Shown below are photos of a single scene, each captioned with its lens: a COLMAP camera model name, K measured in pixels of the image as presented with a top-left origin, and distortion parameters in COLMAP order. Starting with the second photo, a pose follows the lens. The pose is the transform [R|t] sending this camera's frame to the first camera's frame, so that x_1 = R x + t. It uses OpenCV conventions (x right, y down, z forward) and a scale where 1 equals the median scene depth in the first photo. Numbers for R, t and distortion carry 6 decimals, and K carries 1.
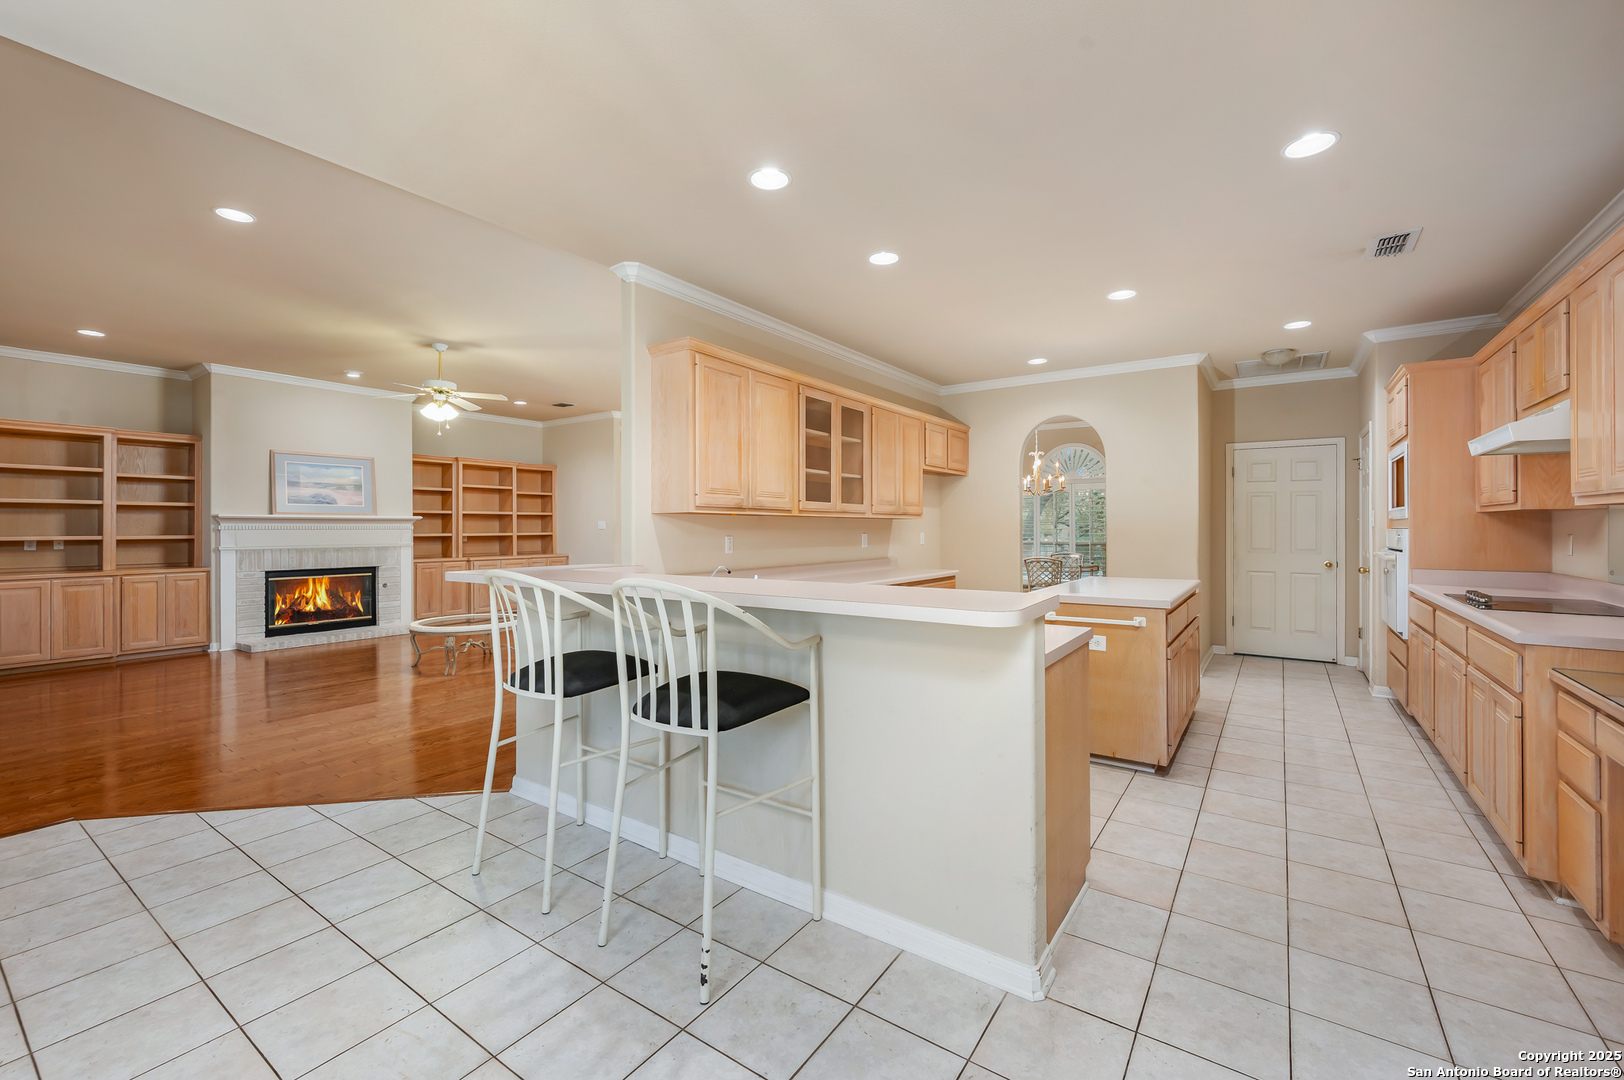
lens RADIAL K [[680.2, 0, 807.4], [0, 680.2, 523.0], [0, 0, 1]] dist [-0.002012, -0.000565]
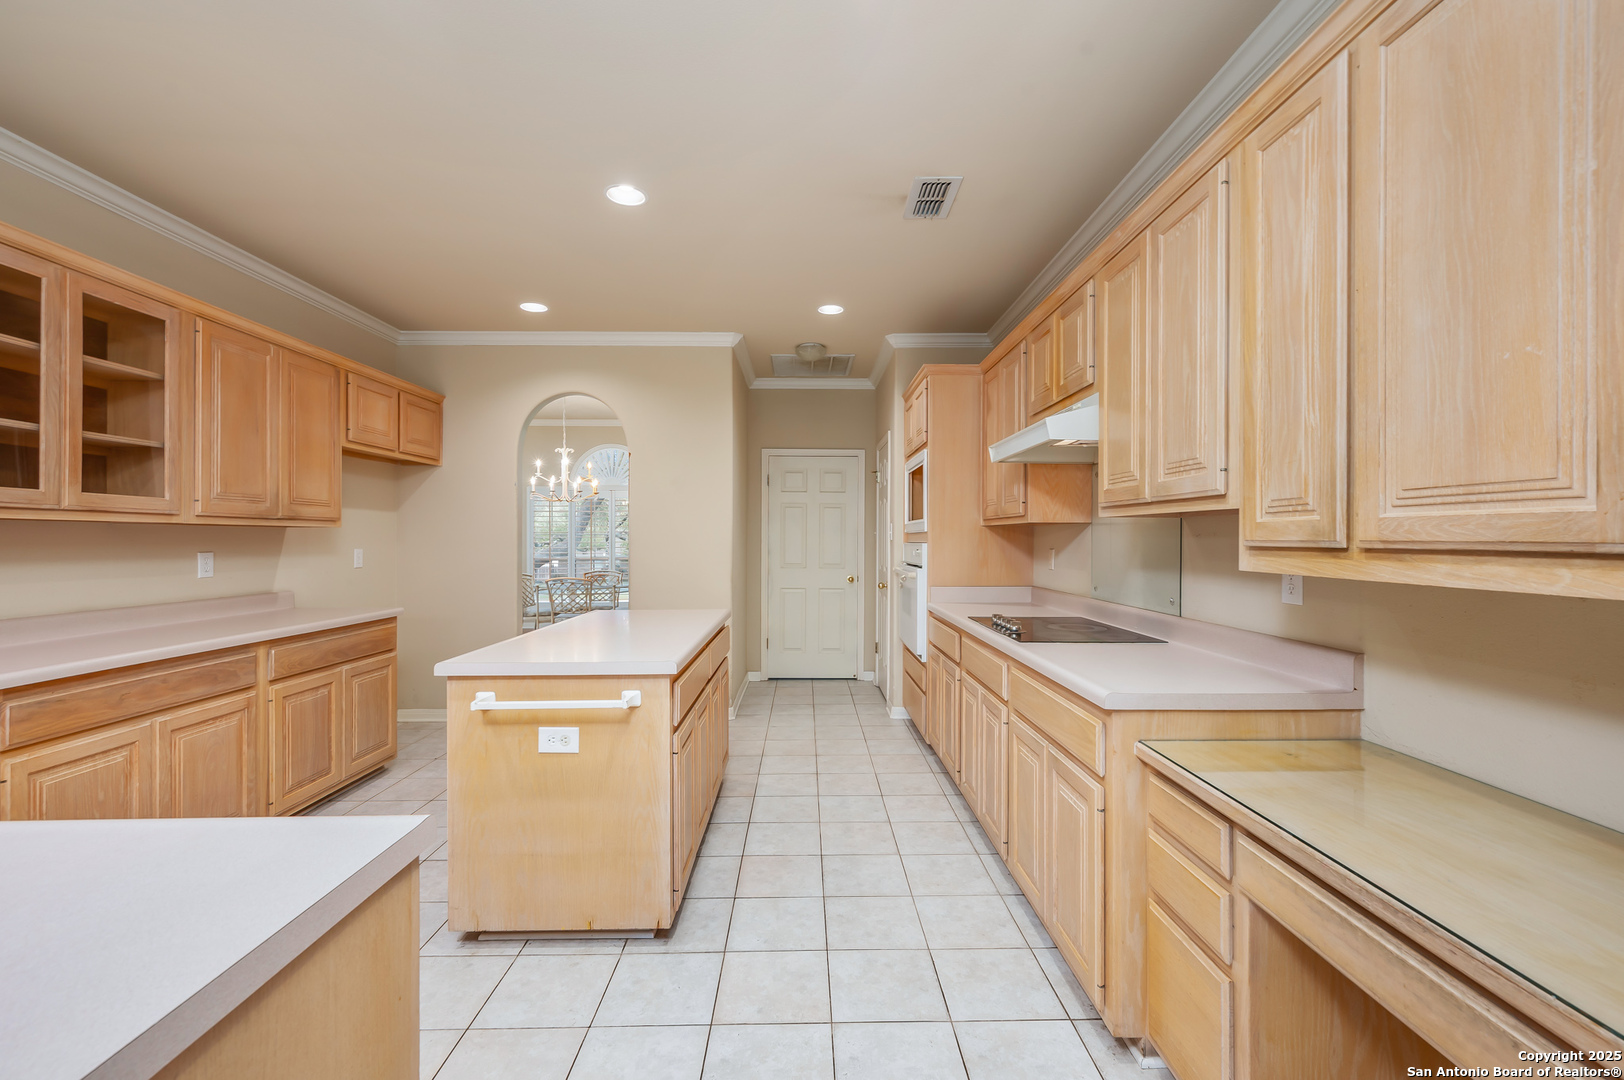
lens RADIAL K [[659.0, 0, 816.6], [0, 659.0, 534.8], [0, 0, 1]] dist [-0.000644, -0.000108]
pose [[0.808925, 0.005745, 0.587884, 0.231867], [-0.005212, 0.999983, -0.002600, 0.000273], [-0.587889, -0.000961, 0.808941, 0.358595]]
